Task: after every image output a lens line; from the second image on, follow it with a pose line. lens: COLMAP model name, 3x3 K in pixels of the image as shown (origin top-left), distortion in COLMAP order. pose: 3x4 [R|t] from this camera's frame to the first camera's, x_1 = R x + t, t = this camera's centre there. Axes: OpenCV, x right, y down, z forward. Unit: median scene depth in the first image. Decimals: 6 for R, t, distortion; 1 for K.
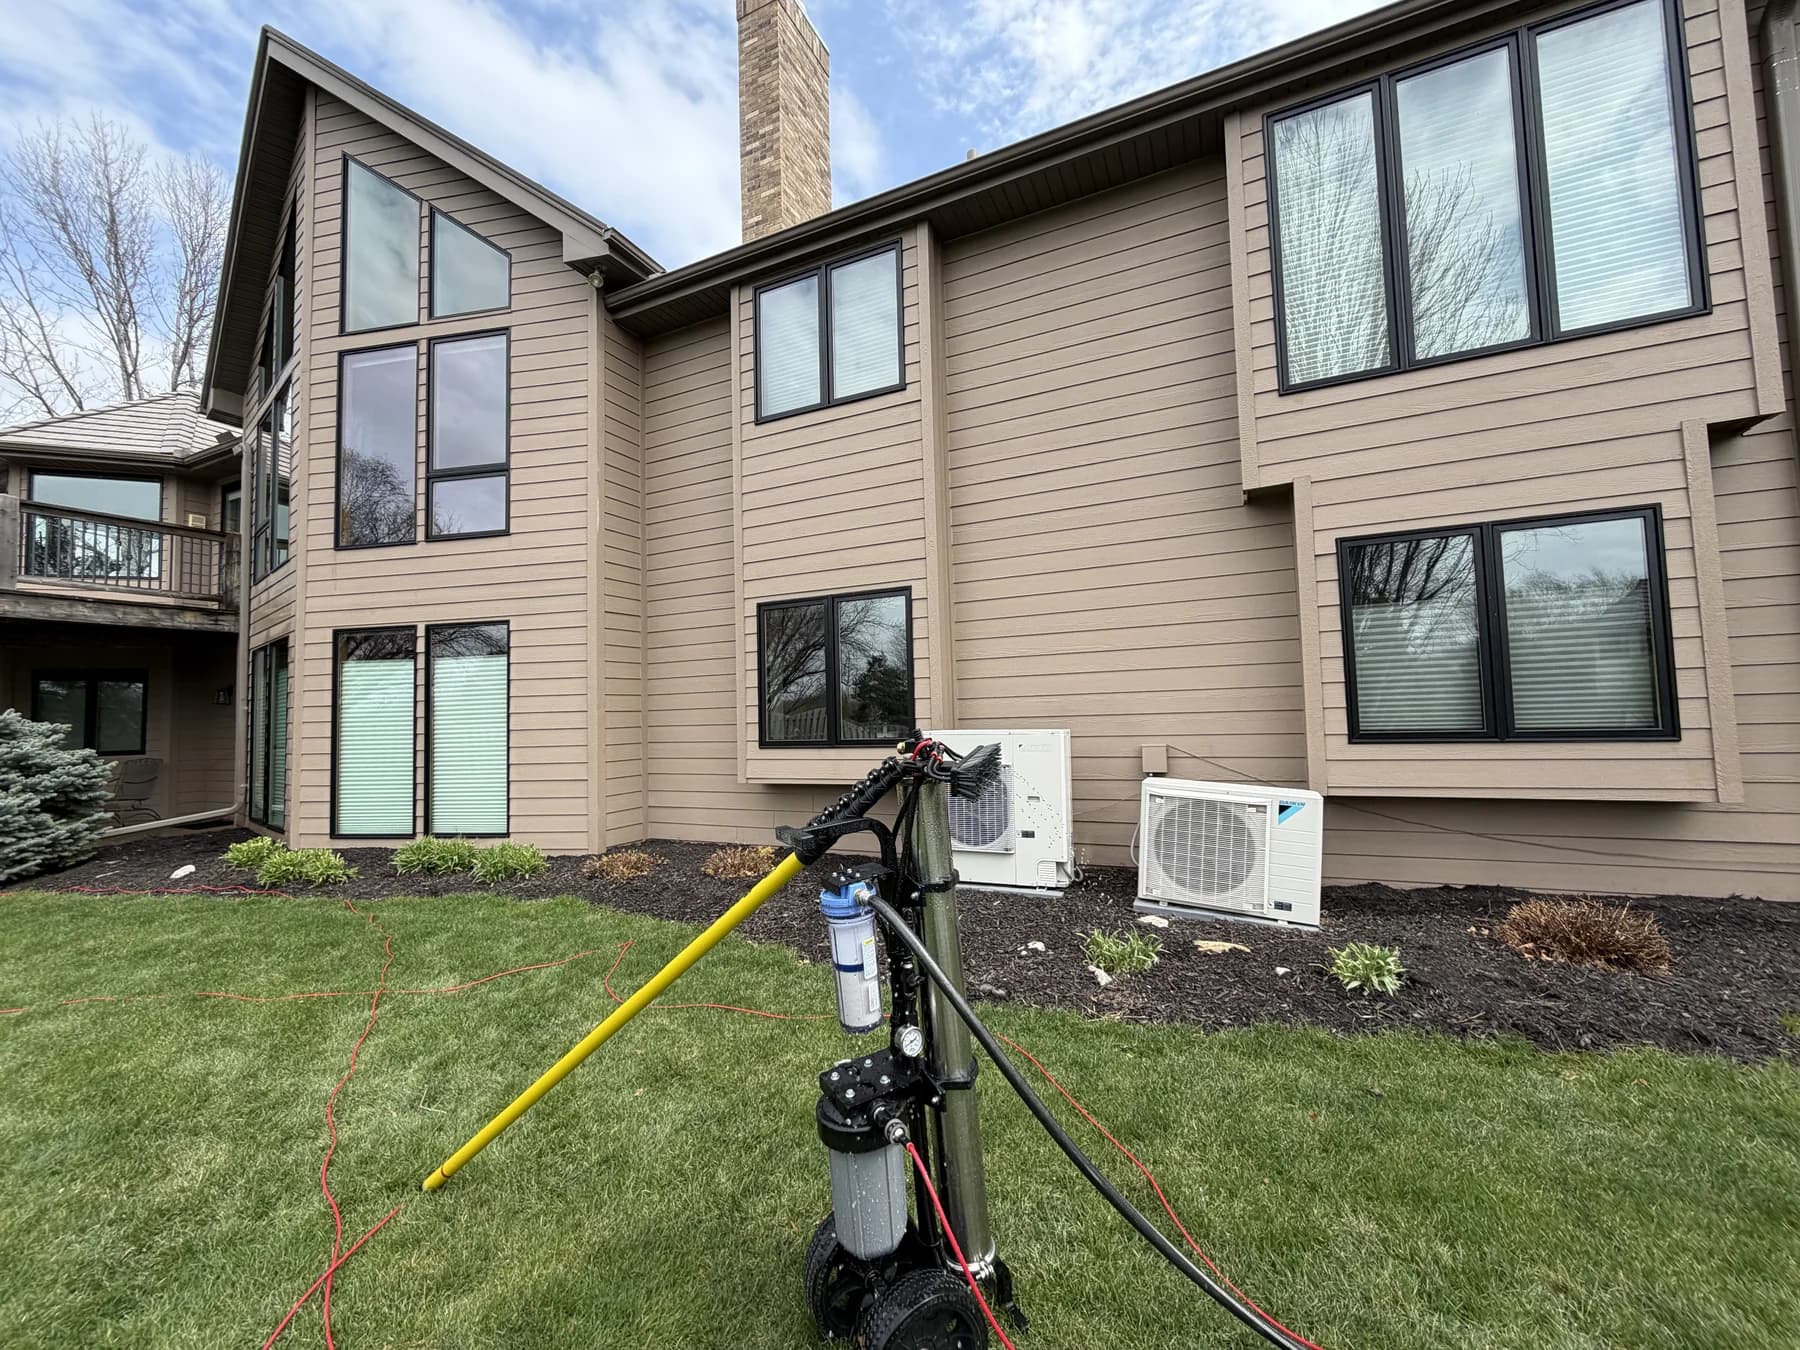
lens RADIAL K [[714.3, 0, 905.6], [0, 714.3, 675.2], [0, 0, 1]] dist [0.000493, 0.000175]
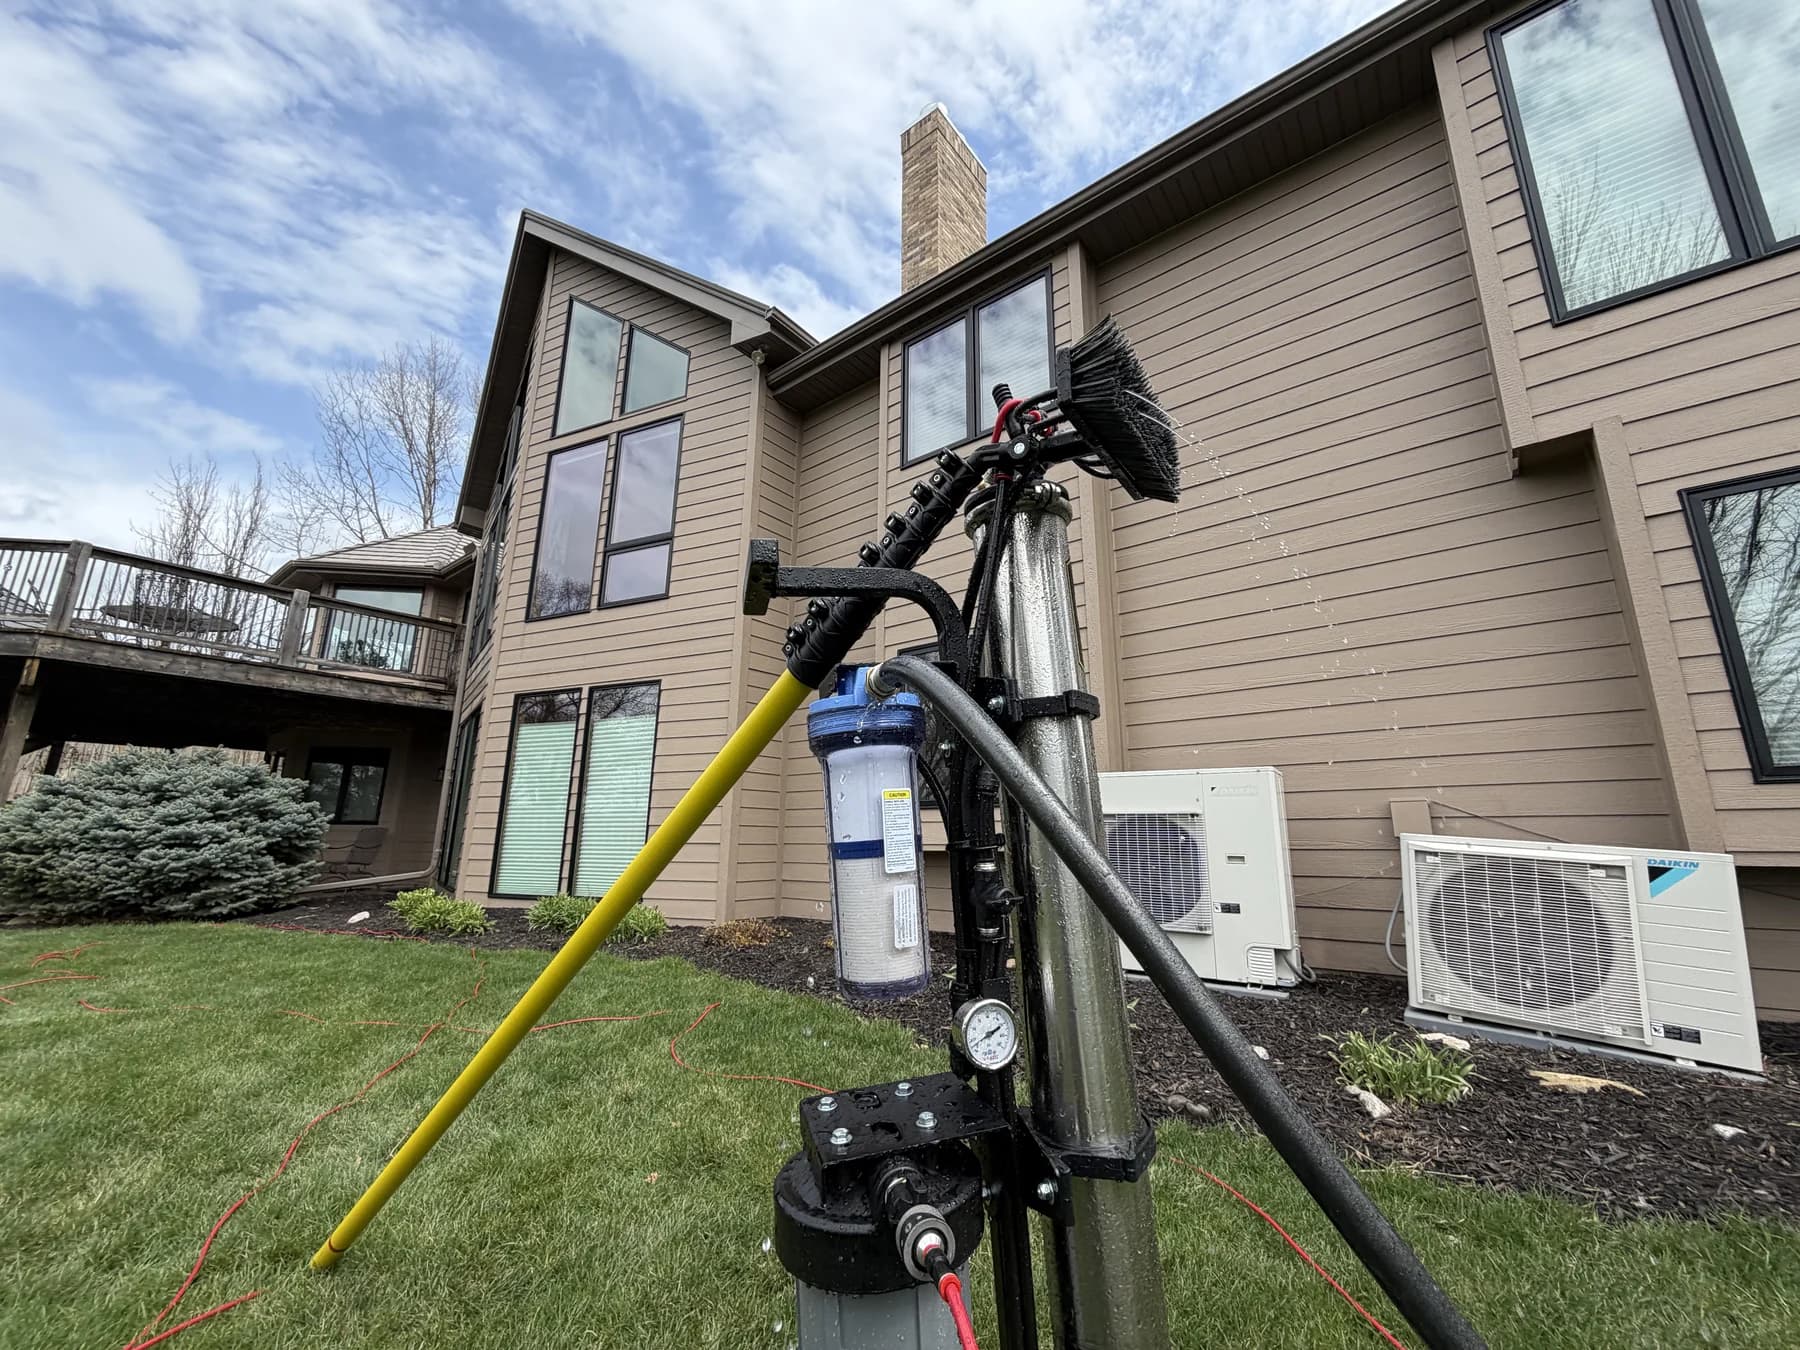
lens RADIAL K [[714.3, 0, 905.6], [0, 714.3, 675.2], [0, 0, 1]] dist [0.000493, 0.000175]
pose [[0.972363, -0.018939, -0.232704, 0.015408], [-0.021844, 0.984952, -0.171440, 0.088958], [0.232449, 0.171785, 0.957318, 0.127002]]
